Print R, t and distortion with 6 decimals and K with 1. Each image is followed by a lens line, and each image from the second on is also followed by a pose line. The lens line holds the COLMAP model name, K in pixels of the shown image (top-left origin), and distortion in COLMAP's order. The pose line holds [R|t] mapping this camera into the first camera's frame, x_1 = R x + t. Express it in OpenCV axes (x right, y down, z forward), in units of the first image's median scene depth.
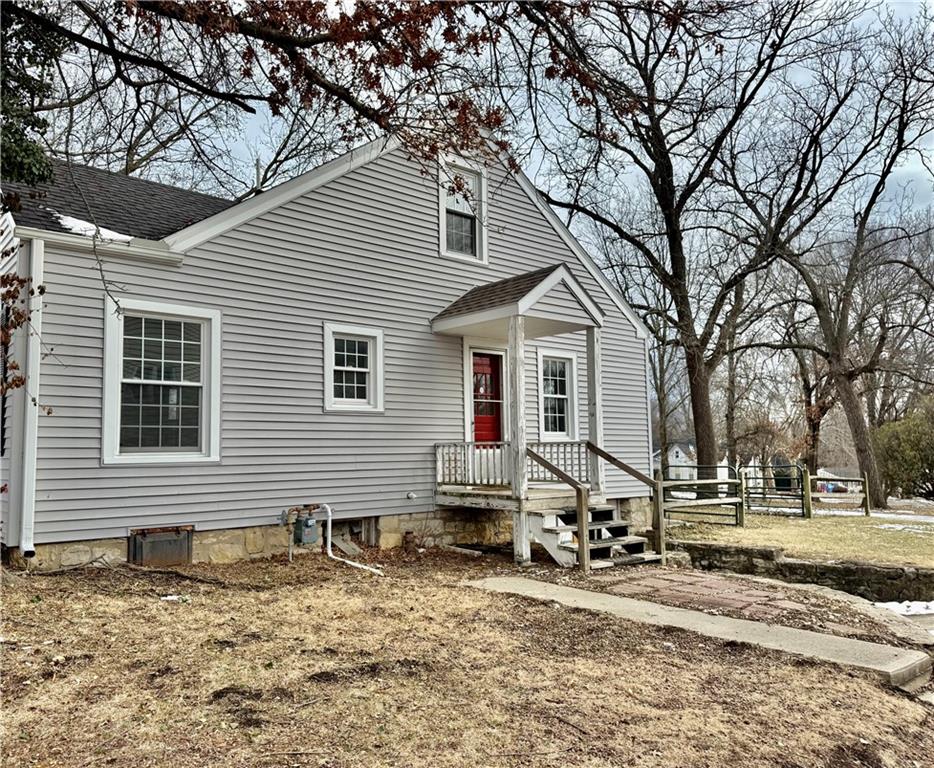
lens RADIAL K [[689.1, 0, 467.0], [0, 689.1, 384.0], [0, 0, 1]] dist [0.068335, -0.001256]
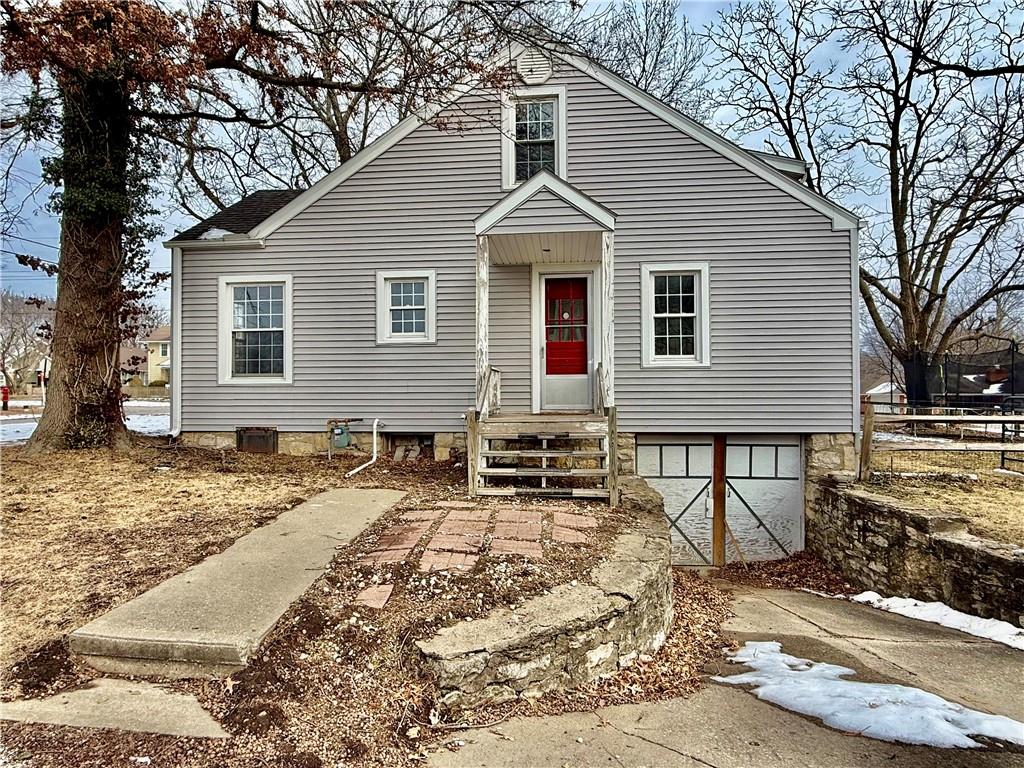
lens RADIAL K [[576.2, 0, 512.0], [0, 576.2, 384.0], [0, 0, 1]] dist [-0.001754, 0.000592]
pose [[0.716088, 0.001653, -0.698008, 0.681845], [0.068076, 0.995065, 0.072196, 0.051871], [0.694682, -0.099216, 0.712442, 0.431139]]
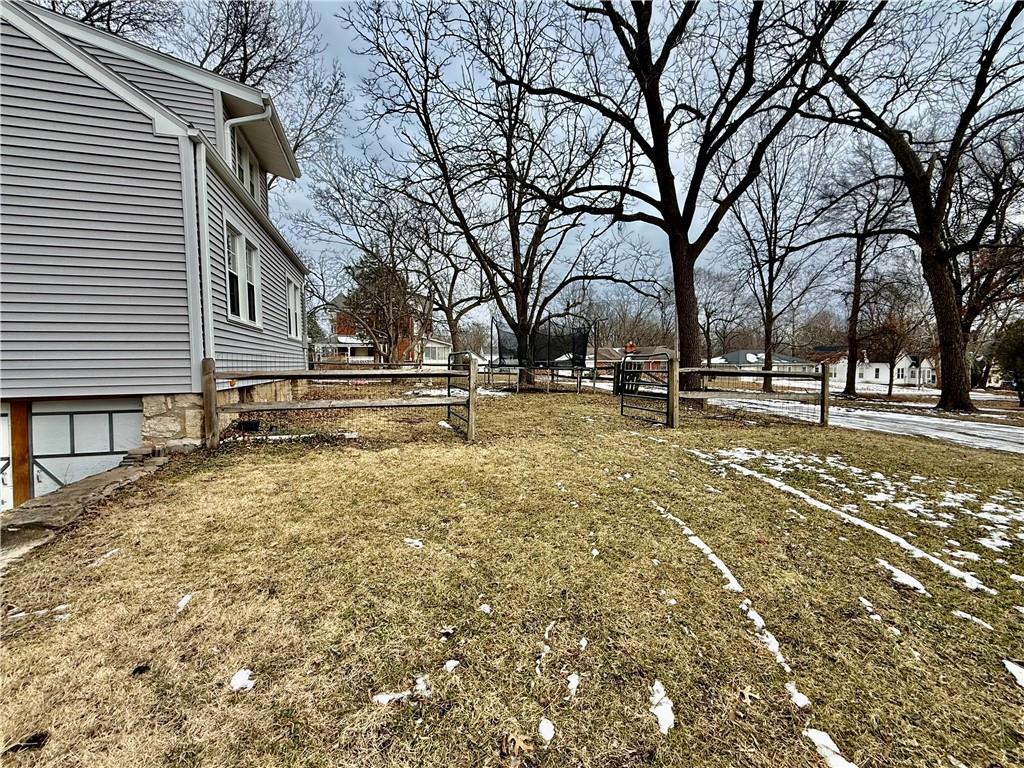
lens RADIAL K [[440.2, 0, 512.0], [0, 440.2, 384.0], [0, 0, 1]] dist [-0.000194, -0.000047]
pose [[0.930647, 0.025447, -0.365033, 1.055581], [0.034834, 0.986887, 0.157608, 0.152506], [0.364257, -0.159392, 0.917557, 1.134119]]
